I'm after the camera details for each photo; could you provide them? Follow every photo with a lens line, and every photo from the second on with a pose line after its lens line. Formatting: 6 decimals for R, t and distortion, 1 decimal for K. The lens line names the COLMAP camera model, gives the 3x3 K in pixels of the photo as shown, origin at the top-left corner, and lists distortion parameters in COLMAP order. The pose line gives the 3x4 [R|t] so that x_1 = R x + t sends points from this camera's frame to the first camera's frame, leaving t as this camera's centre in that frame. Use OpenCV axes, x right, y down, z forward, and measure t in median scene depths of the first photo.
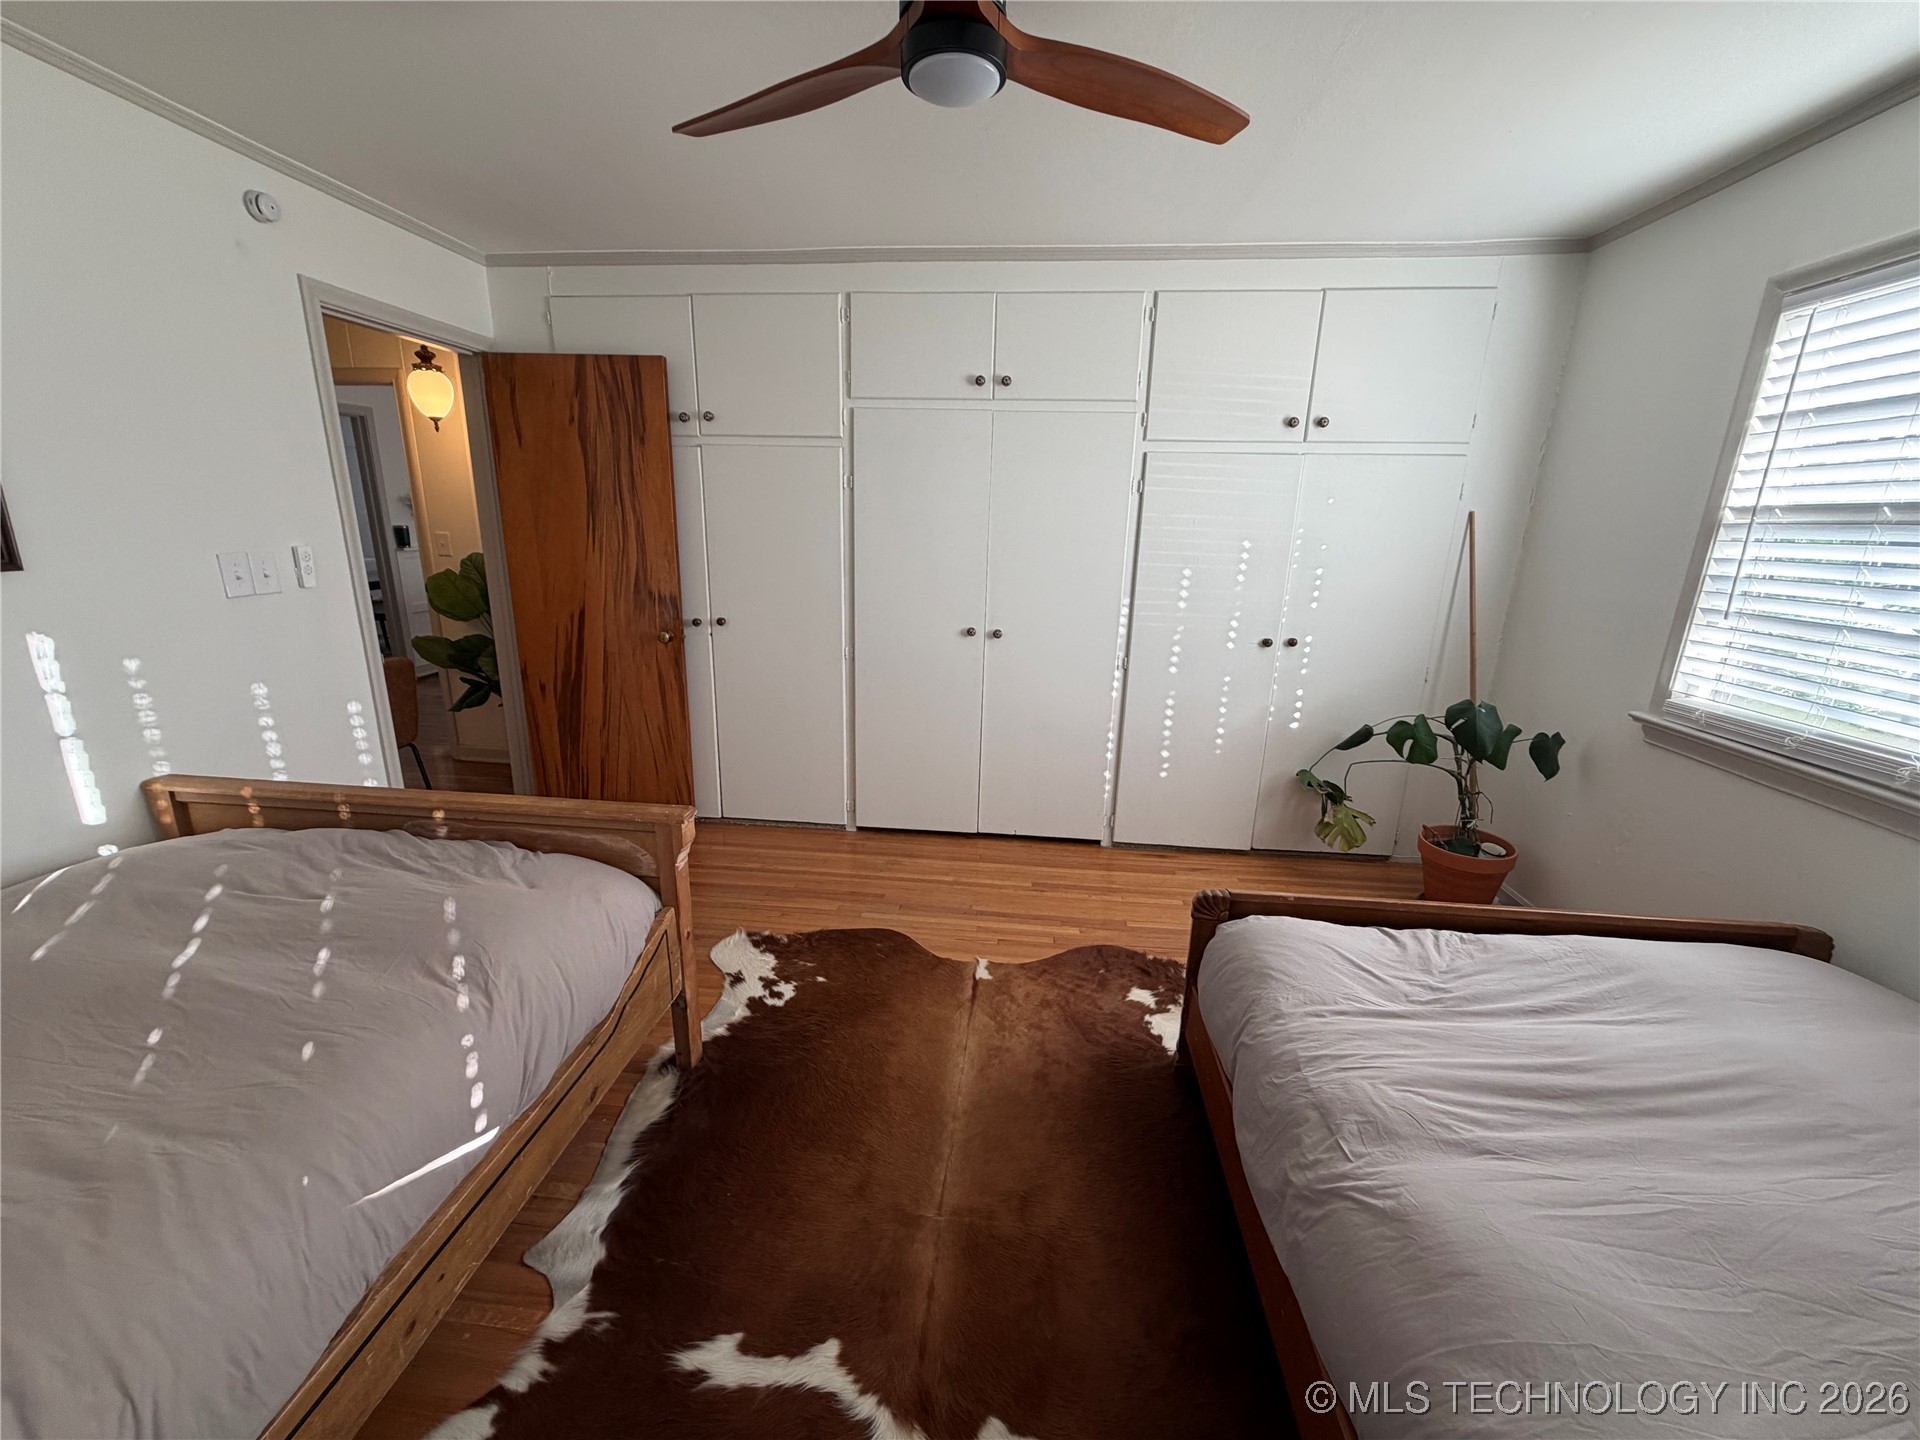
lens RADIAL K [[766.4, 0, 949.9], [0, 766.4, 721.0], [0, 0, 1]] dist [-0.001030, -0.000036]
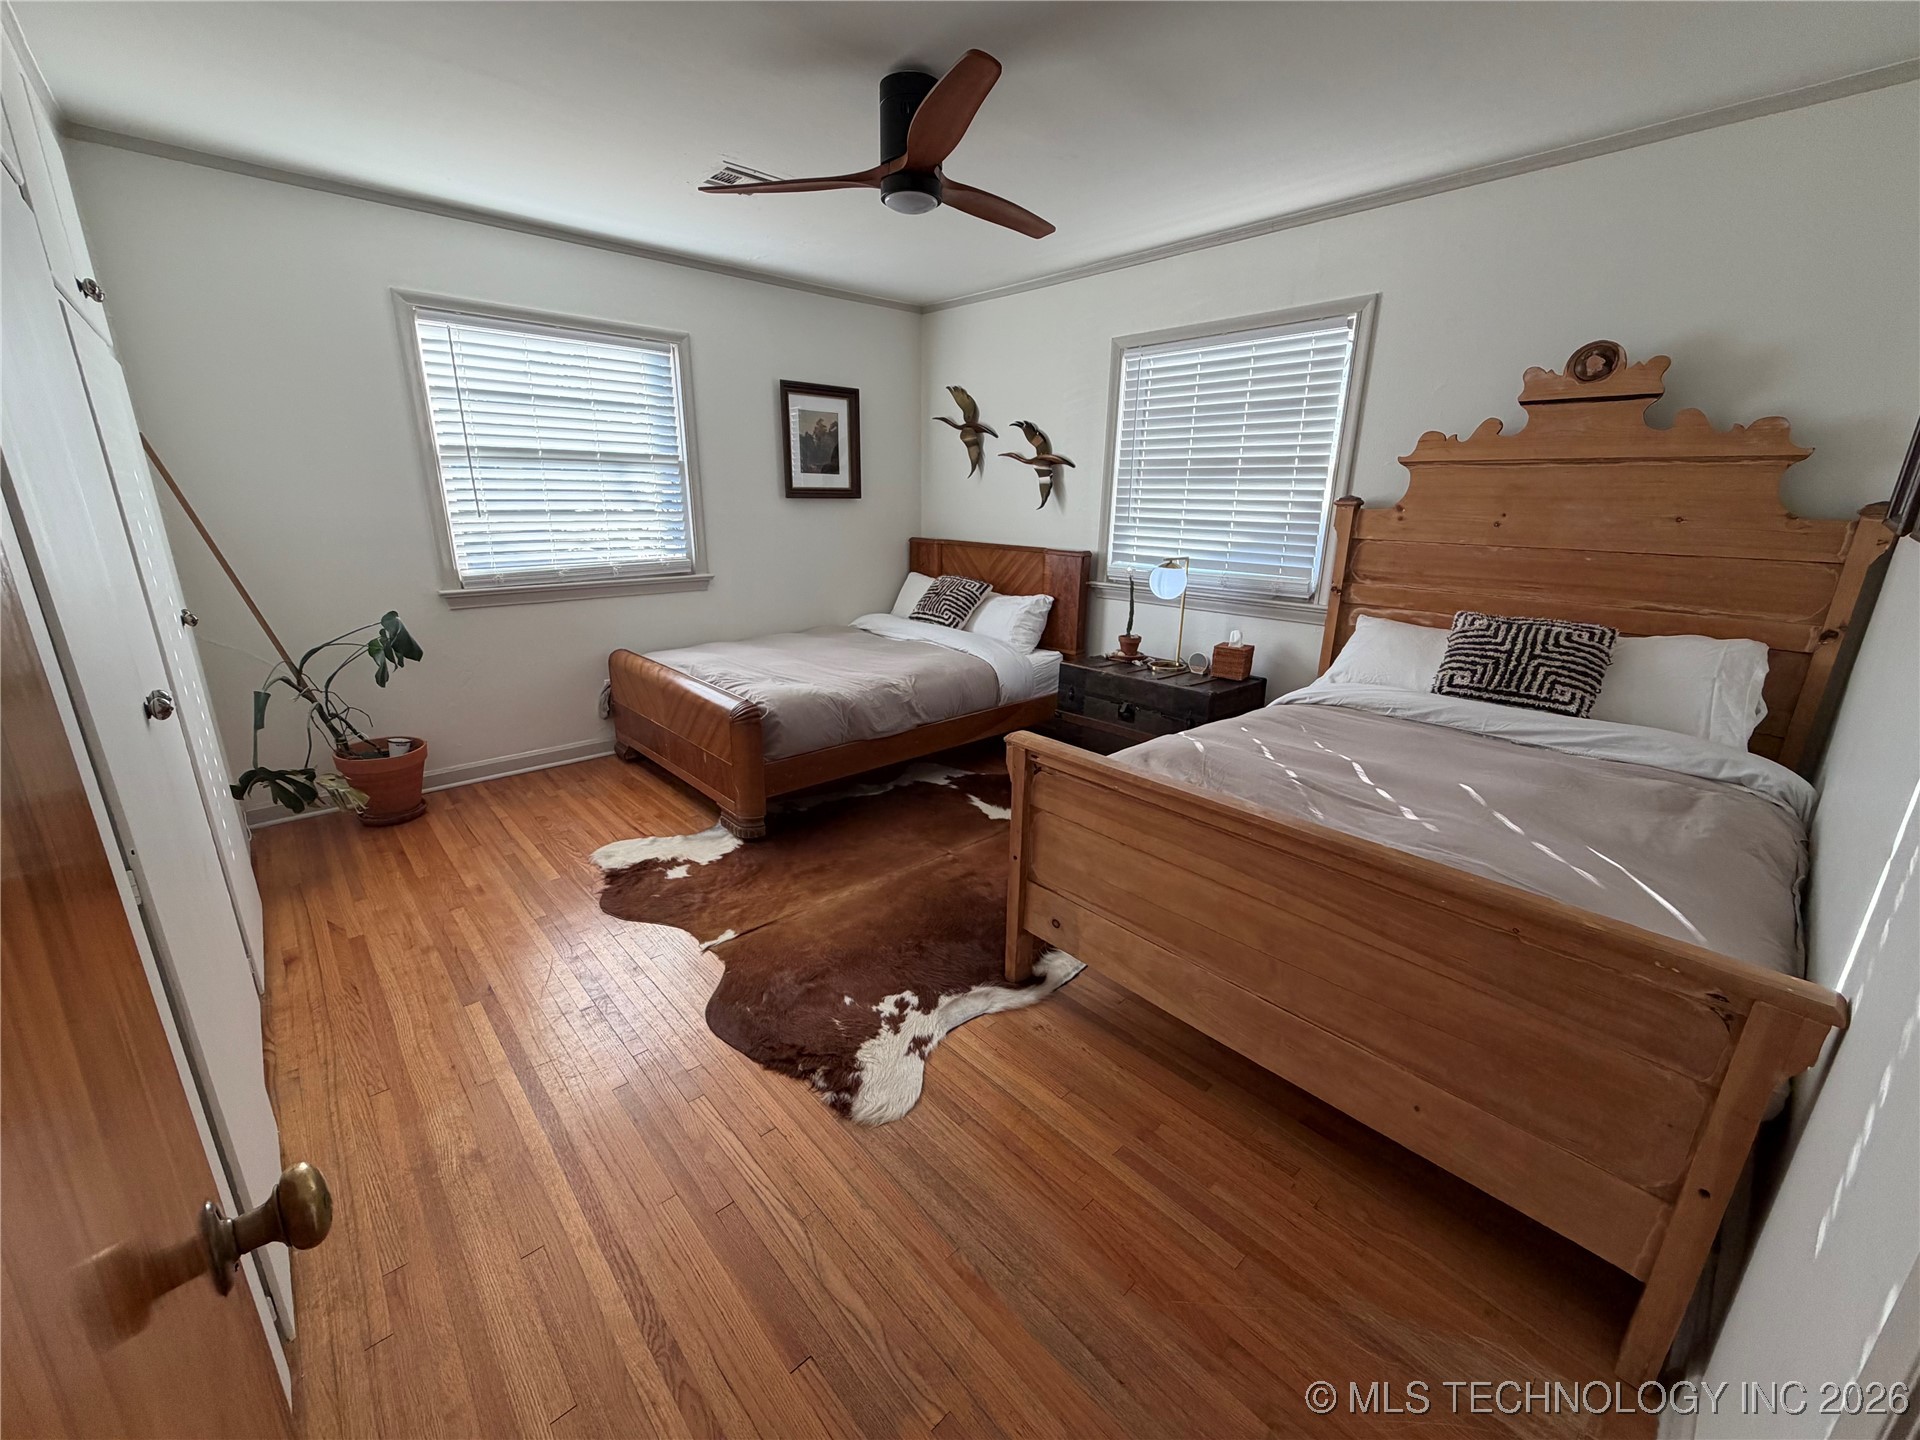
lens RADIAL K [[766.4, 0, 949.9], [0, 766.4, 721.0], [0, 0, 1]] dist [-0.001030, -0.000036]
pose [[-0.745611, -0.222169, 0.628256, -0.748923], [0.141113, 0.868766, 0.474692, -0.340991], [-0.651269, 0.442591, -0.616410, 1.356591]]
